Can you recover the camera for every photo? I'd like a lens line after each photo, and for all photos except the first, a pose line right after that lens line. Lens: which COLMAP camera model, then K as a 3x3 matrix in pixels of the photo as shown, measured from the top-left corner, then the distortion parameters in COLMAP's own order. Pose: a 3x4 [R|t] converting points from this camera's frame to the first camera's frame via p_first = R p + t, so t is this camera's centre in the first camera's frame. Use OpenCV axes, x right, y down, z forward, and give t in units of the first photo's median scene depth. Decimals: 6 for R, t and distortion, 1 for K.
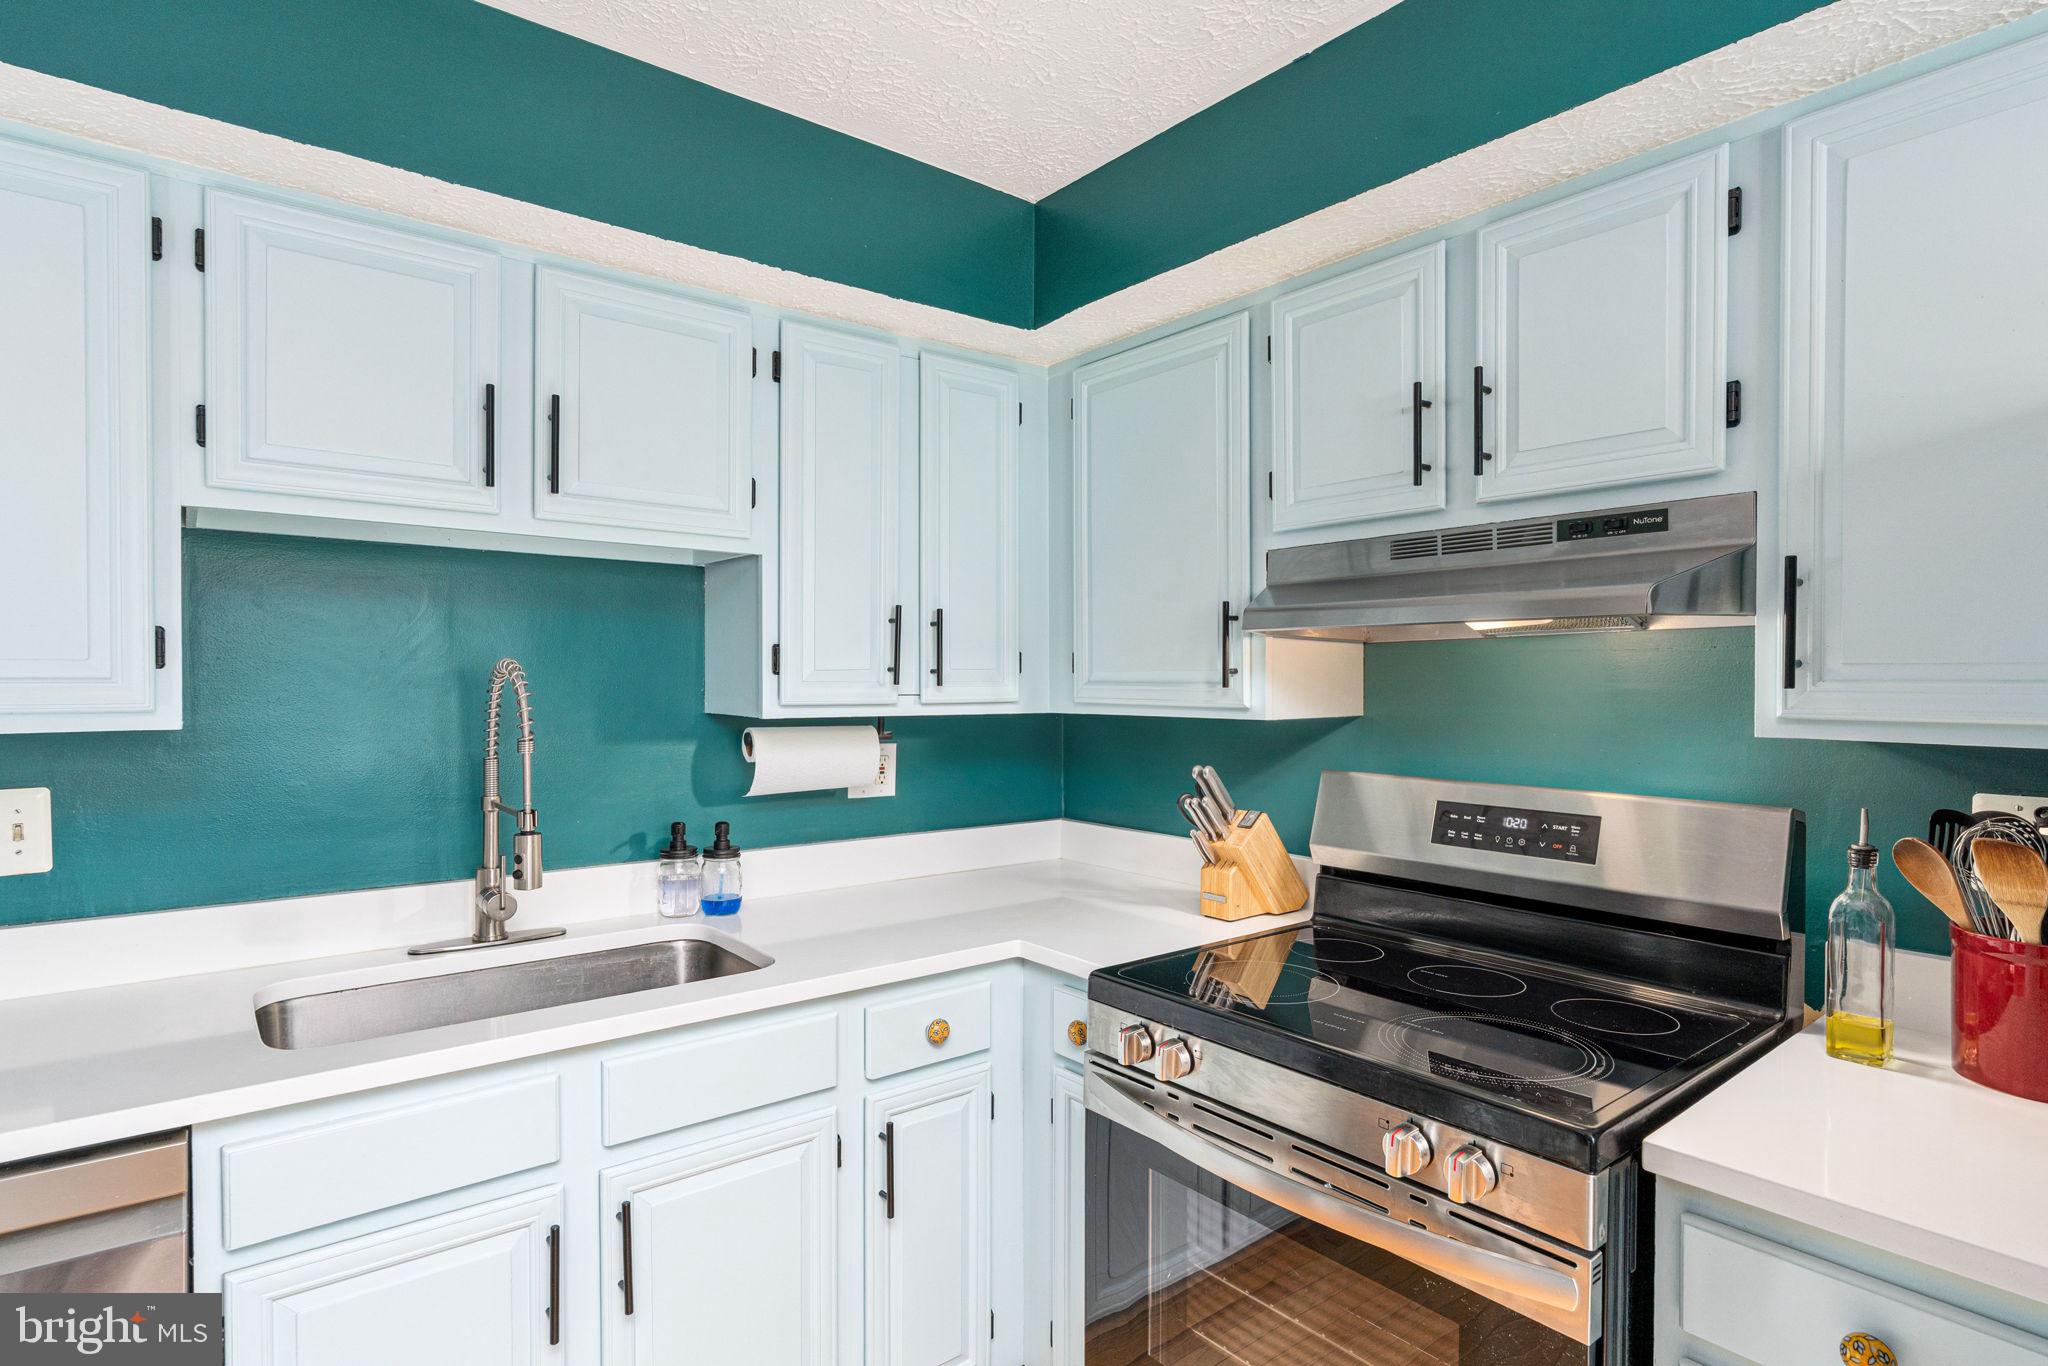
lens RADIAL K [[1079.2, 0, 1034.6], [0, 1079.2, 662.2], [0, 0, 1]] dist [-0.002791, 0.001347]
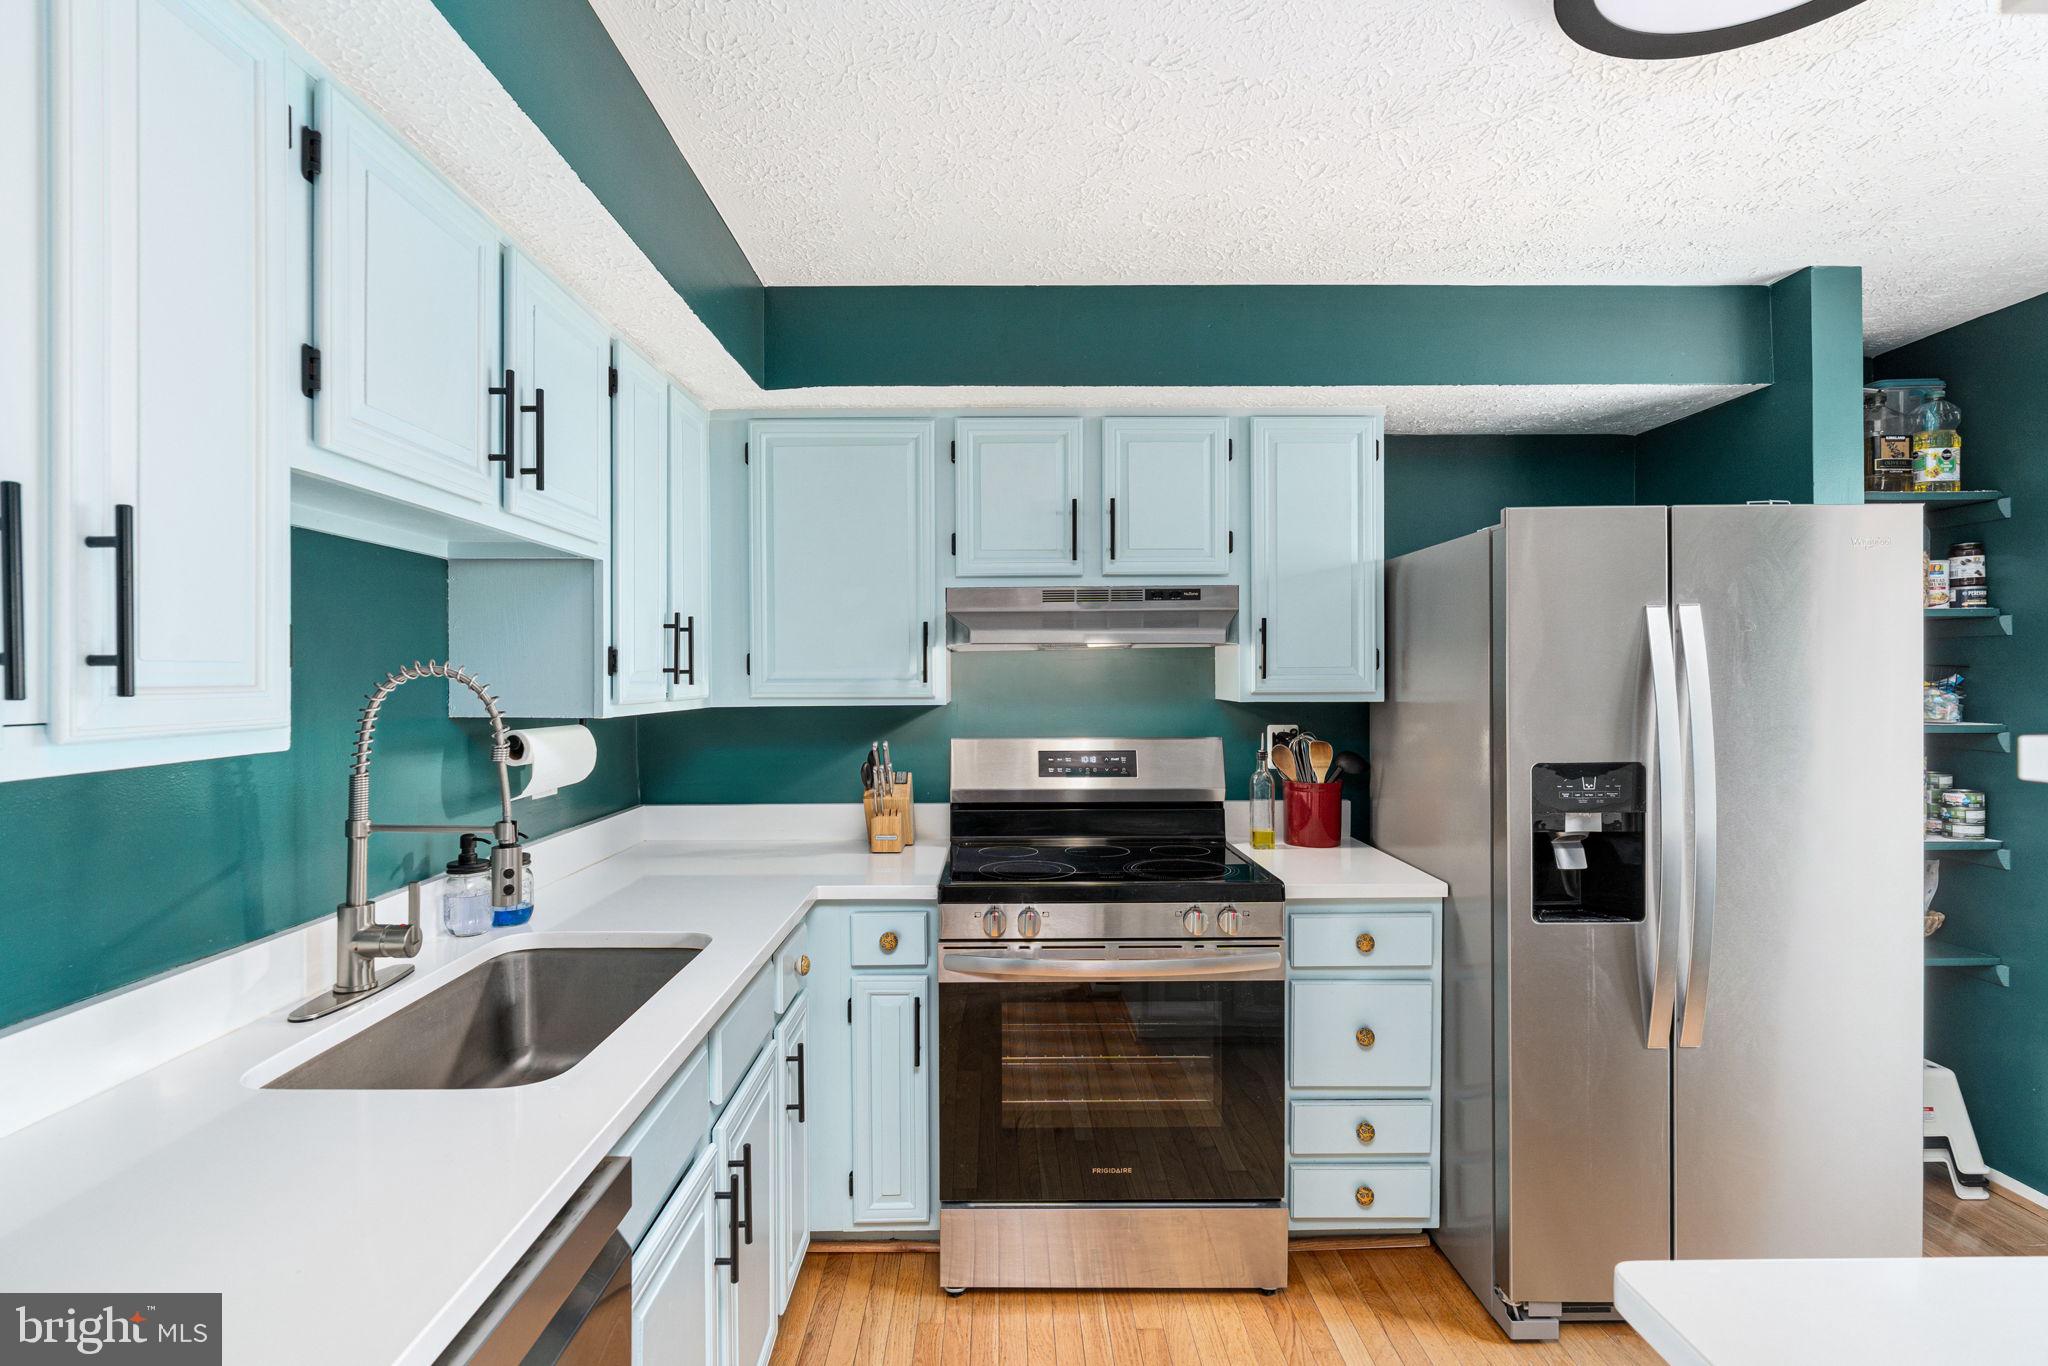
lens RADIAL K [[982.3, 0, 1024.0], [0, 982.3, 683.0], [0, 0, 1]] dist [-0.003882, -0.000359]
pose [[0.622765, -0.012740, 0.782306, -0.765033], [-0.004169, 0.999799, 0.019601, -0.002983], [-0.782398, -0.015468, 0.622586, 0.096749]]
